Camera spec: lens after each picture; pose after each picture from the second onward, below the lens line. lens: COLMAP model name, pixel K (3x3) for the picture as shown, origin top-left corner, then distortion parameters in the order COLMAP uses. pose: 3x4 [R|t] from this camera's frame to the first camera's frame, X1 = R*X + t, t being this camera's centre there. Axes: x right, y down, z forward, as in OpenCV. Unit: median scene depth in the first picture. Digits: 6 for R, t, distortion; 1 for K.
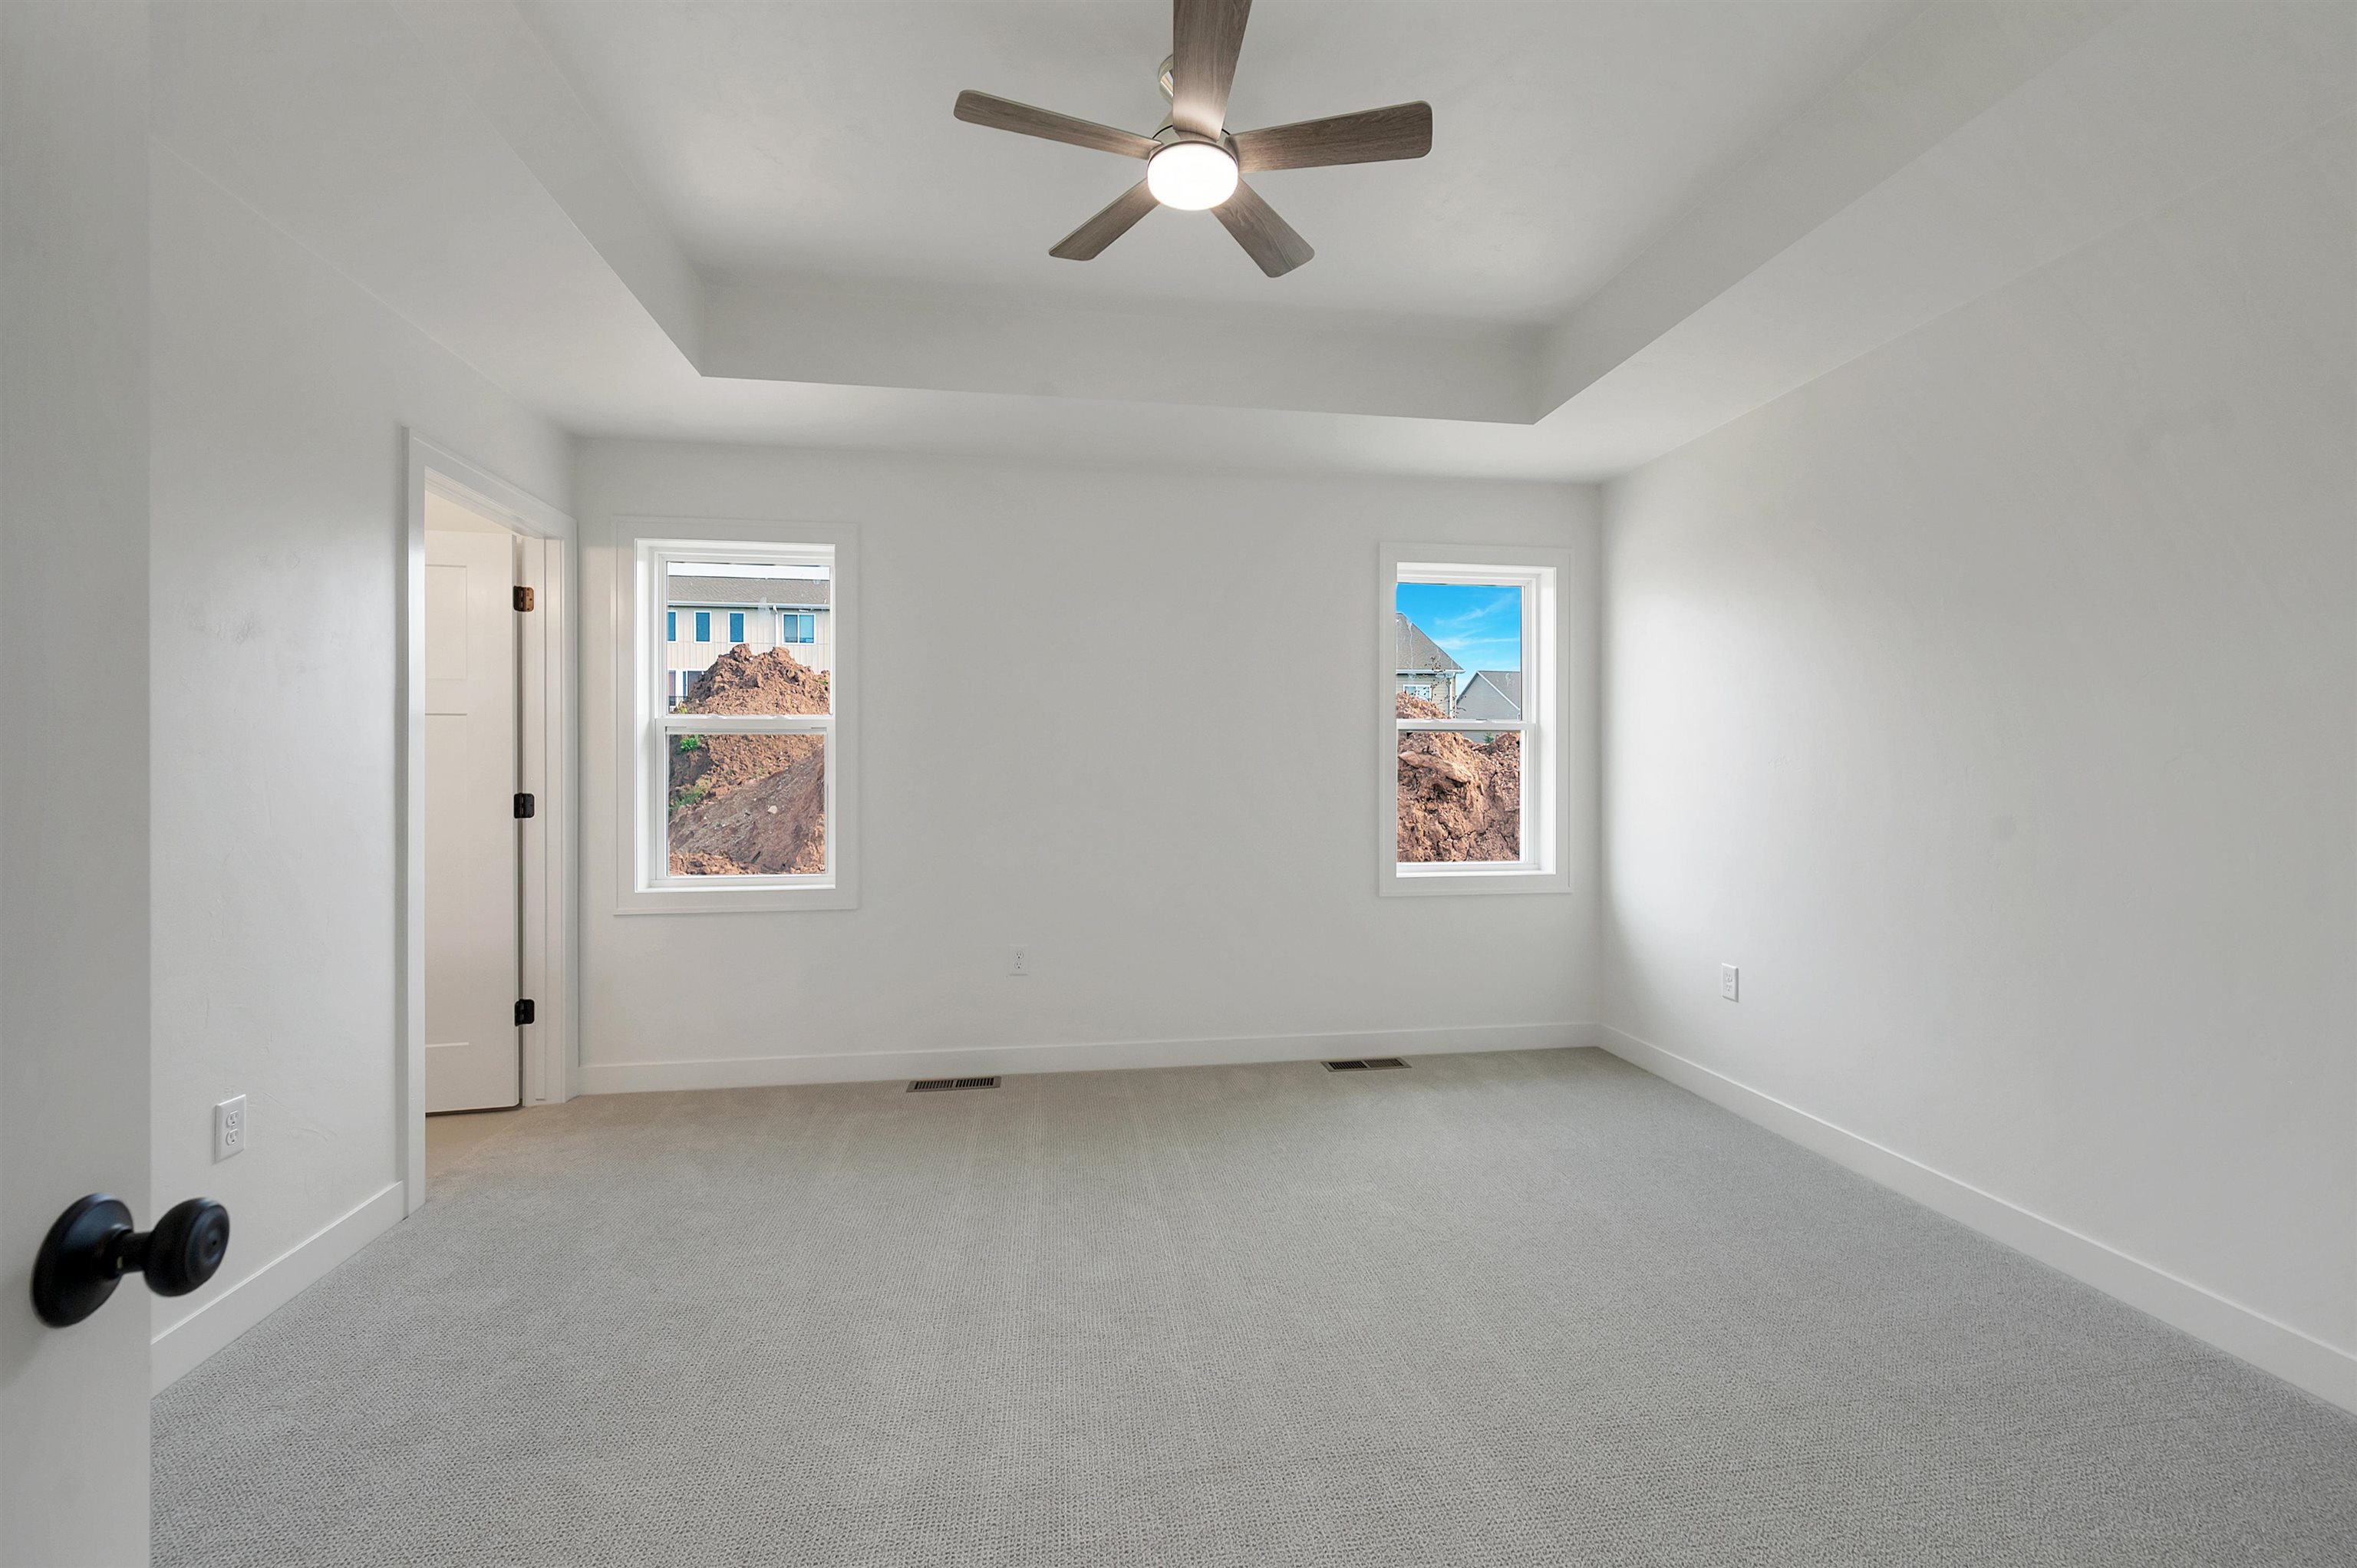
lens RADIAL K [[956.2, 0, 1183.9], [0, 956.2, 780.2], [0, 0, 1]] dist [0.000913, -0.000223]
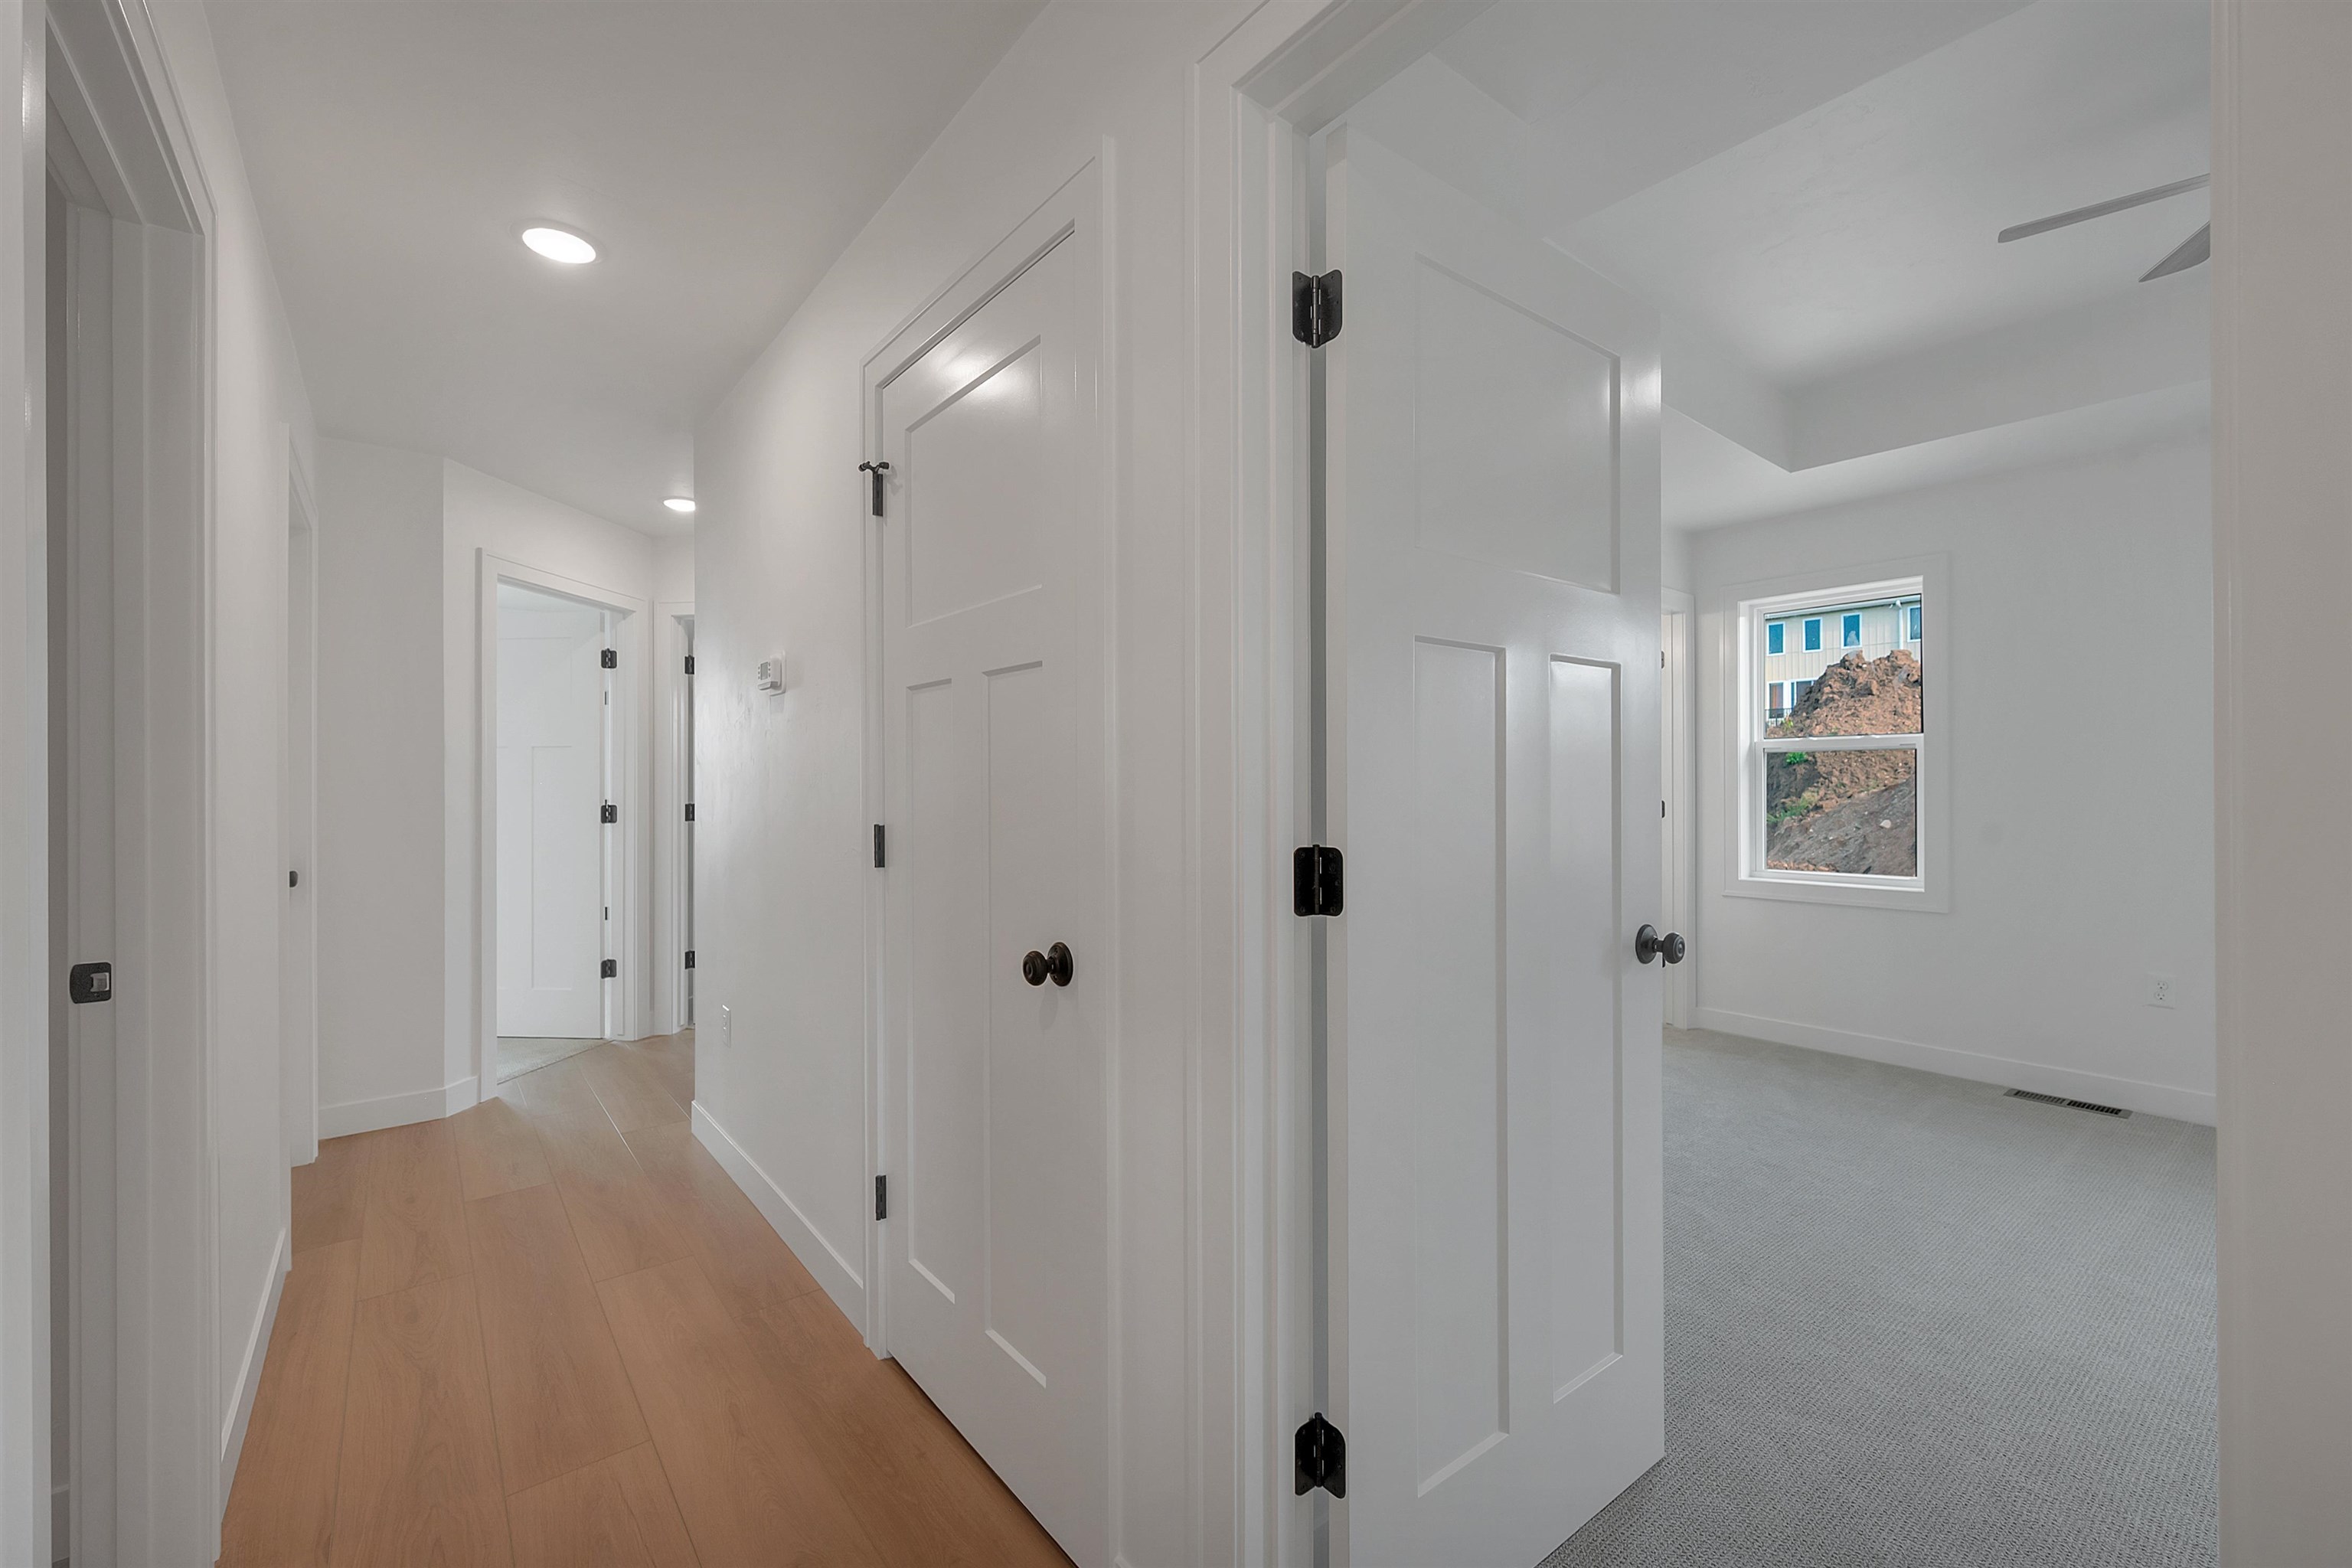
lens RADIAL K [[954.3, 0, 1181.4], [0, 954.3, 780.2], [0, 0, 1]] dist [0.000913, -0.000223]
pose [[0.494993, -0.007769, -0.868862, 0.052457], [-0.004131, 0.999928, -0.011294, 0.000763], [0.868887, 0.009180, 0.494925, -0.087839]]
